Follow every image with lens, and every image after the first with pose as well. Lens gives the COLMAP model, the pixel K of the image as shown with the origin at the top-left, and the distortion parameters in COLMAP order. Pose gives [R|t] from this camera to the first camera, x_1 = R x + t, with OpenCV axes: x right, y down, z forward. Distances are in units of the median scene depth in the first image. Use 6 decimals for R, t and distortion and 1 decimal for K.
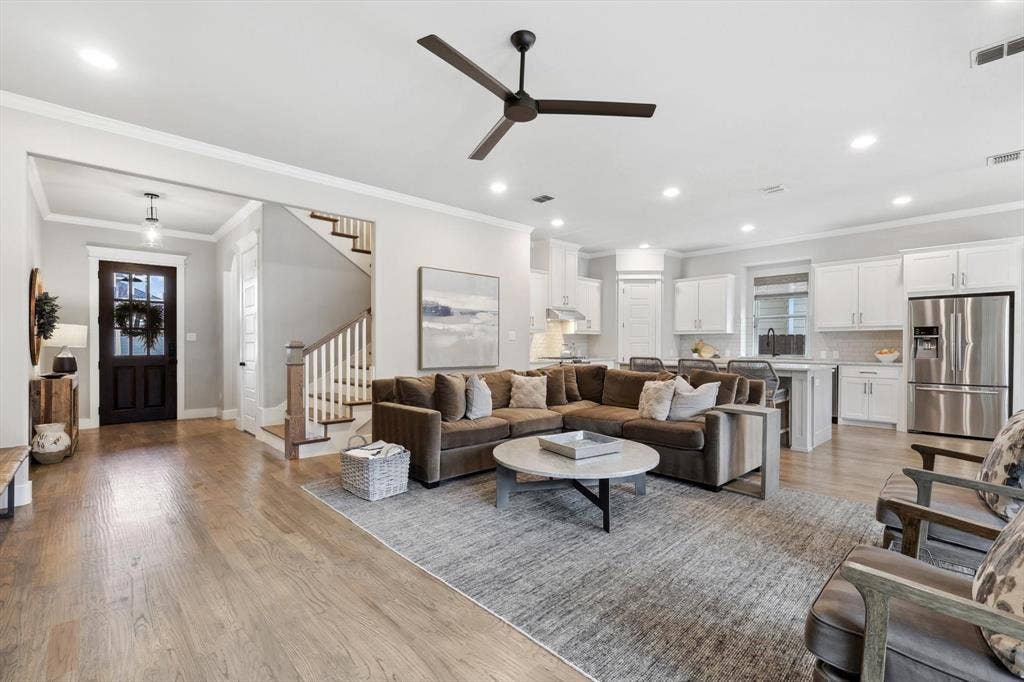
lens RADIAL K [[457.4, 0, 492.3], [0, 457.4, 336.6], [0, 0, 1]] dist [0.003975, -0.001024]
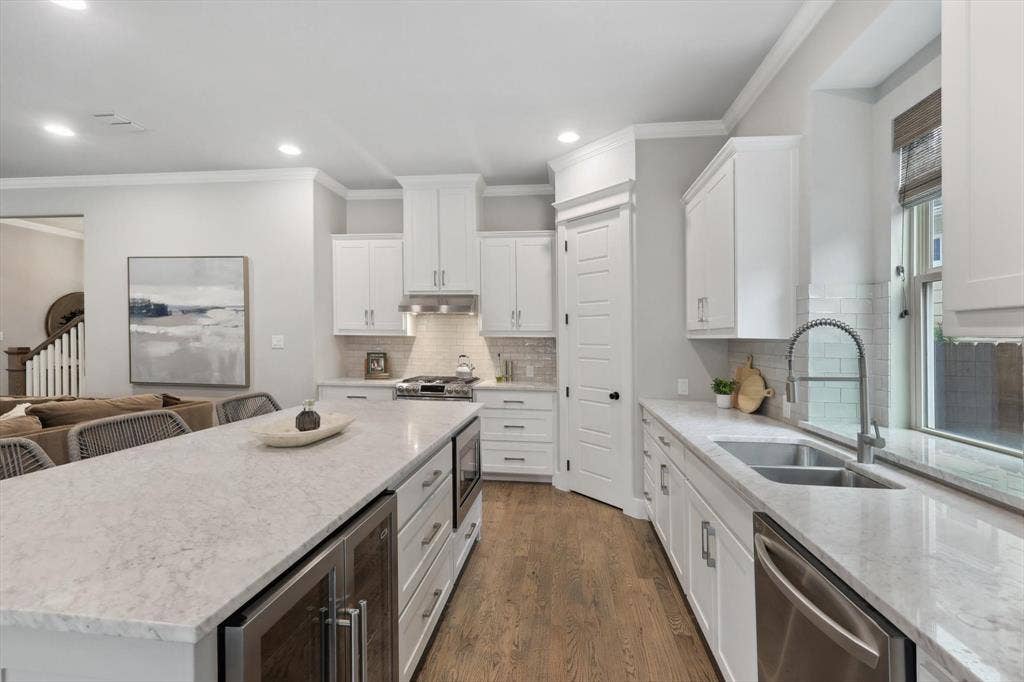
lens RADIAL K [[457.4, 0, 505.4], [0, 457.4, 331.5], [0, 0, 1]] dist [0.003975, -0.001024]
pose [[0.661636, -0.003819, -0.749816, 0.871858], [0.005795, 0.999983, 0.000020, -0.016219], [0.749803, -0.004358, 0.661647, 0.931194]]
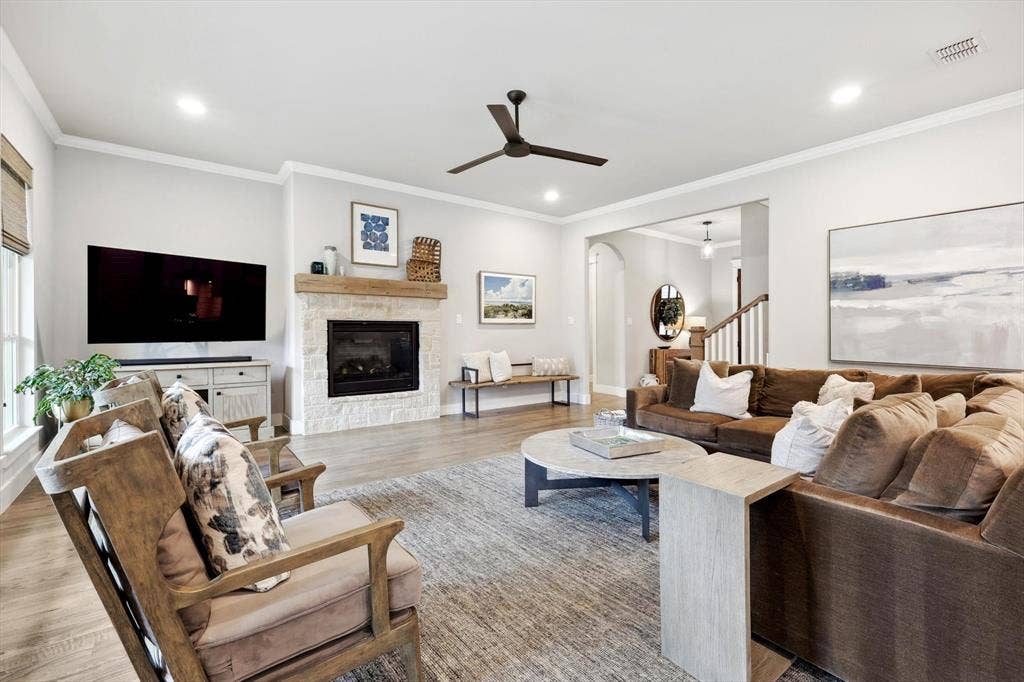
lens RADIAL K [[457.4, 0, 539.0], [0, 457.4, 317.5], [0, 0, 1]] dist [0.003975, -0.001024]
pose [[-0.059899, -0.024412, -0.997906, 0.635941], [0.014199, 0.999579, -0.025306, 0.009317], [0.998103, -0.015685, -0.059527, 0.529807]]
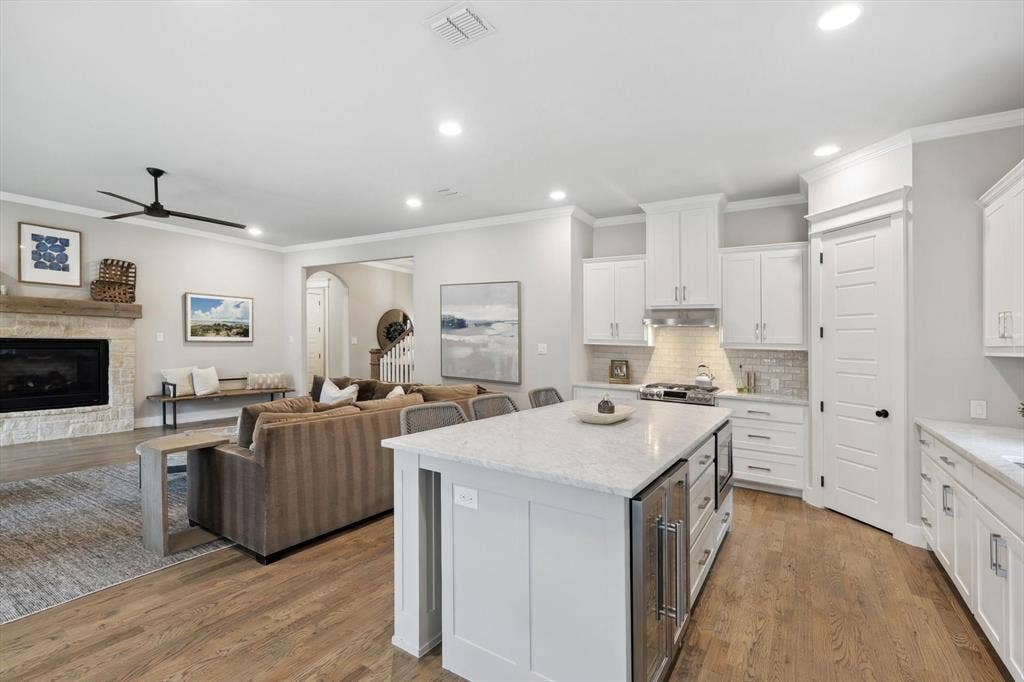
lens RADIAL K [[457.4, 0, 511.1], [0, 457.4, 335.7], [0, 0, 1]] dist [0.003975, -0.001024]
pose [[0.276524, -0.006720, -0.960984, 0.940663], [-0.008408, 0.999920, -0.009412, -0.019145], [0.960970, 0.010683, 0.276445, 0.827352]]
